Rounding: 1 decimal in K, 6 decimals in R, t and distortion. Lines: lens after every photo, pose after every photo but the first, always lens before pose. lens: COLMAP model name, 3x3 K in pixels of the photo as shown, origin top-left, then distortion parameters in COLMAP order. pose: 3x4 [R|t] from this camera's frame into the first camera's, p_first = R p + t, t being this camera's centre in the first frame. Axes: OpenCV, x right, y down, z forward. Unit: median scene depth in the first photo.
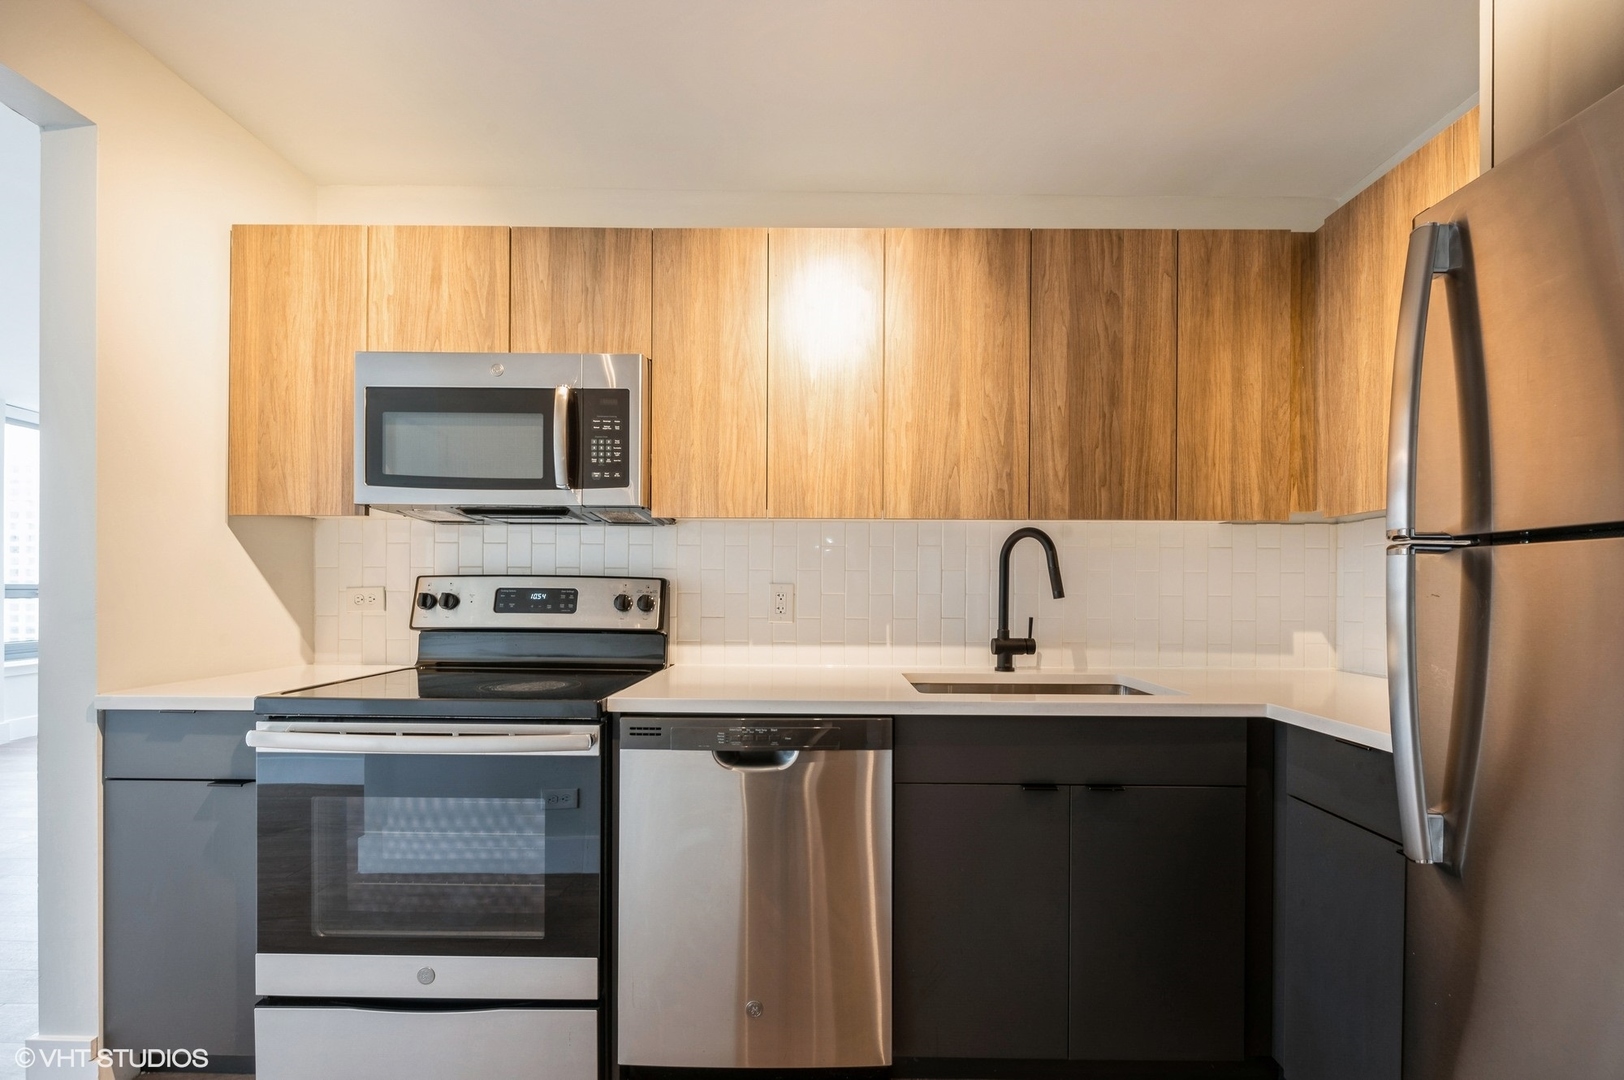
lens RADIAL K [[653.7, 0, 818.8], [0, 653.7, 589.7], [0, 0, 1]] dist [-0.006490, -0.000357]
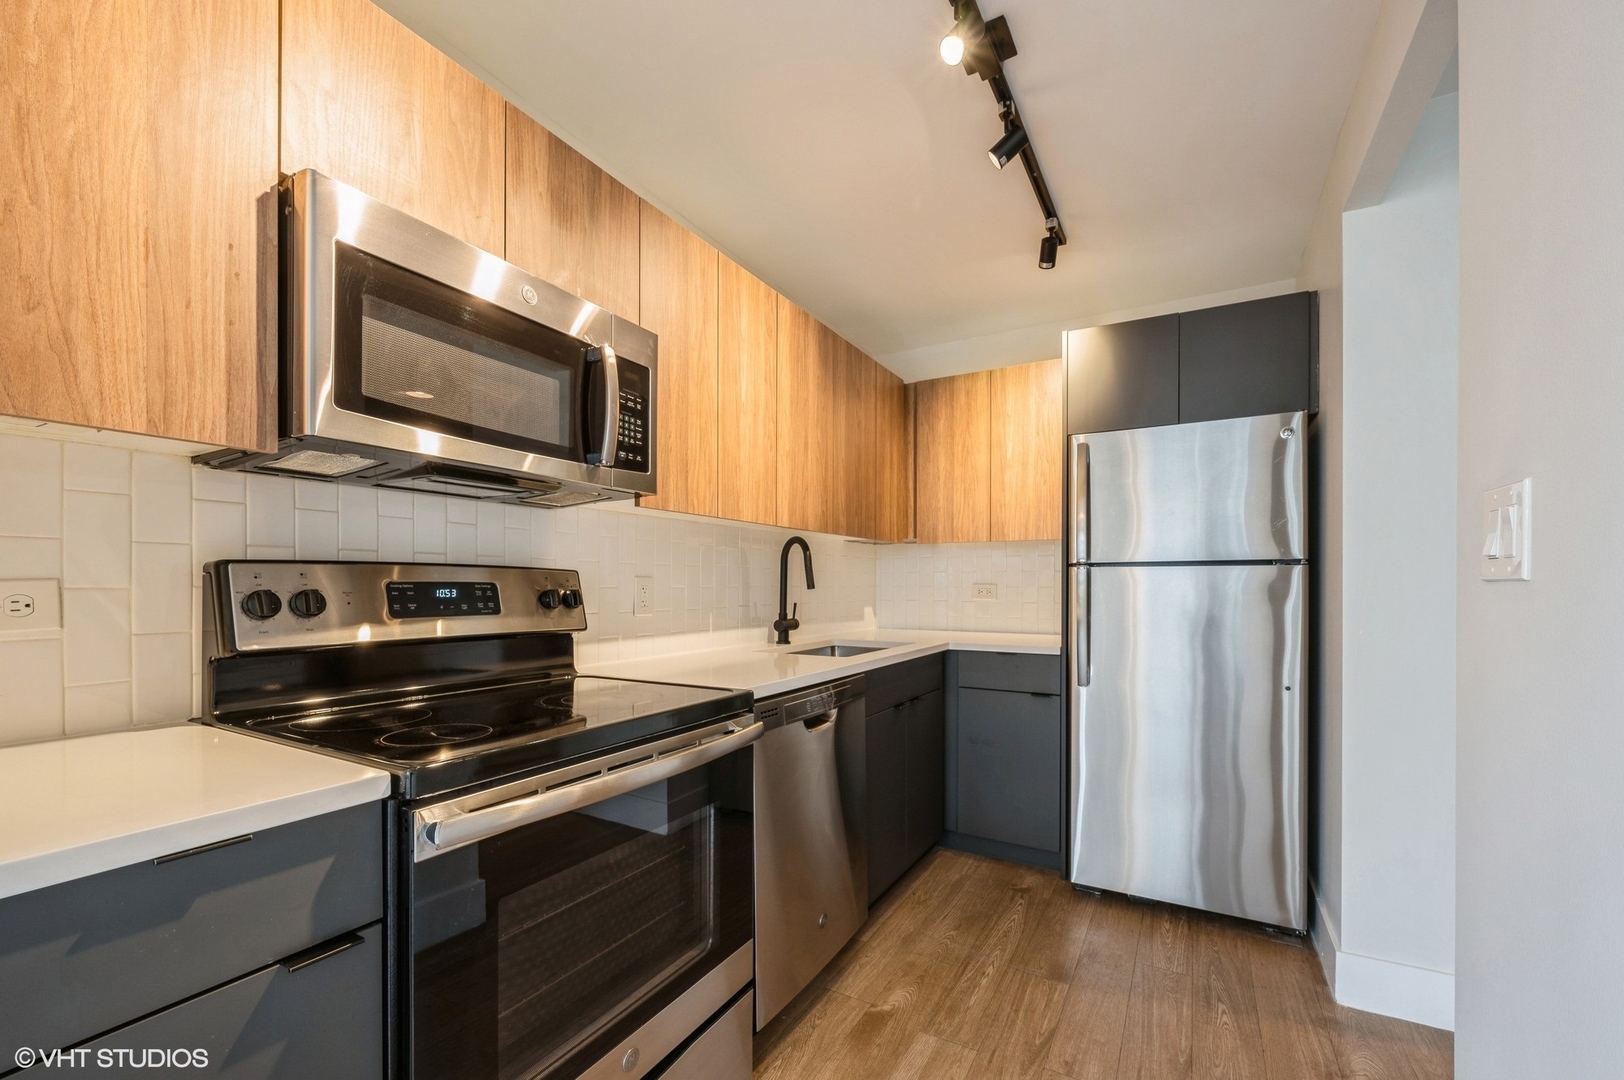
lens RADIAL K [[653.7, 0, 818.8], [0, 653.7, 589.7], [0, 0, 1]] dist [-0.006490, -0.000357]
pose [[0.493862, -0.011252, 0.869468, -0.948356], [0.002956, 0.999932, 0.011262, -0.000670], [-0.869535, -0.002992, 0.493861, 0.314301]]
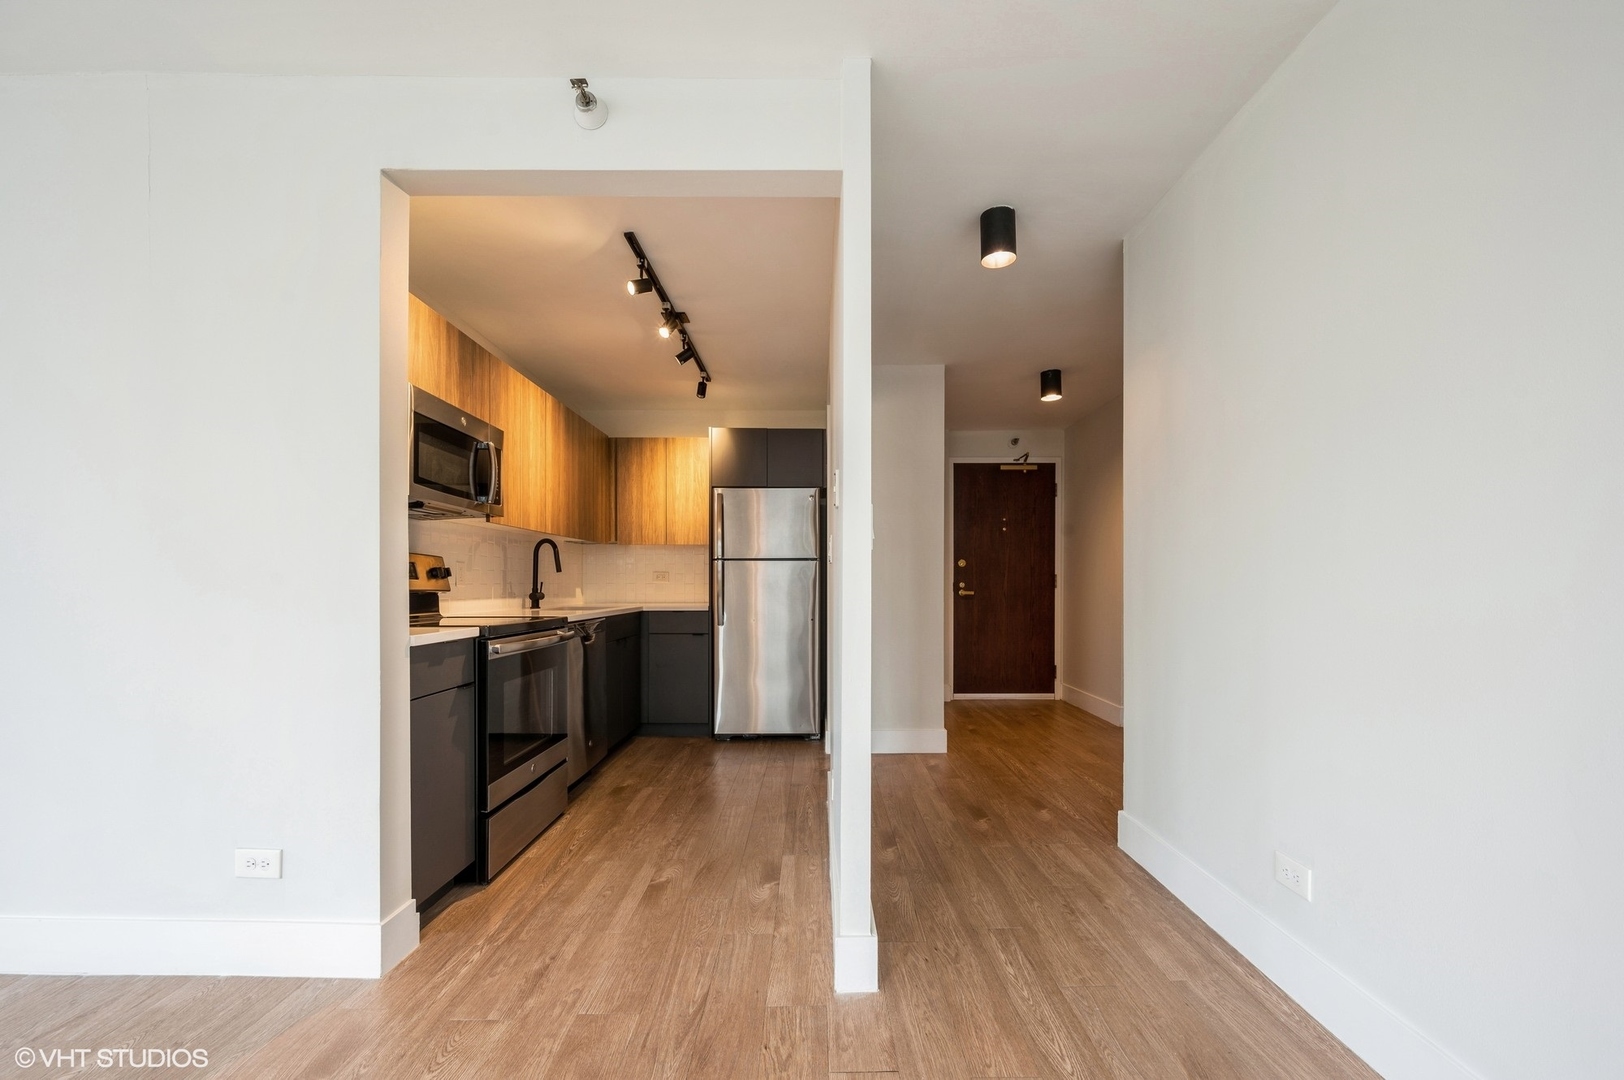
lens RADIAL K [[653.7, 0, 818.8], [0, 653.7, 589.7], [0, 0, 1]] dist [-0.006490, -0.000357]
pose [[-0.008922, -0.014897, 0.999849, -1.980304], [-0.000153, 0.999889, 0.014896, 0.040952], [-0.999960, -0.000020, -0.008924, 0.154866]]
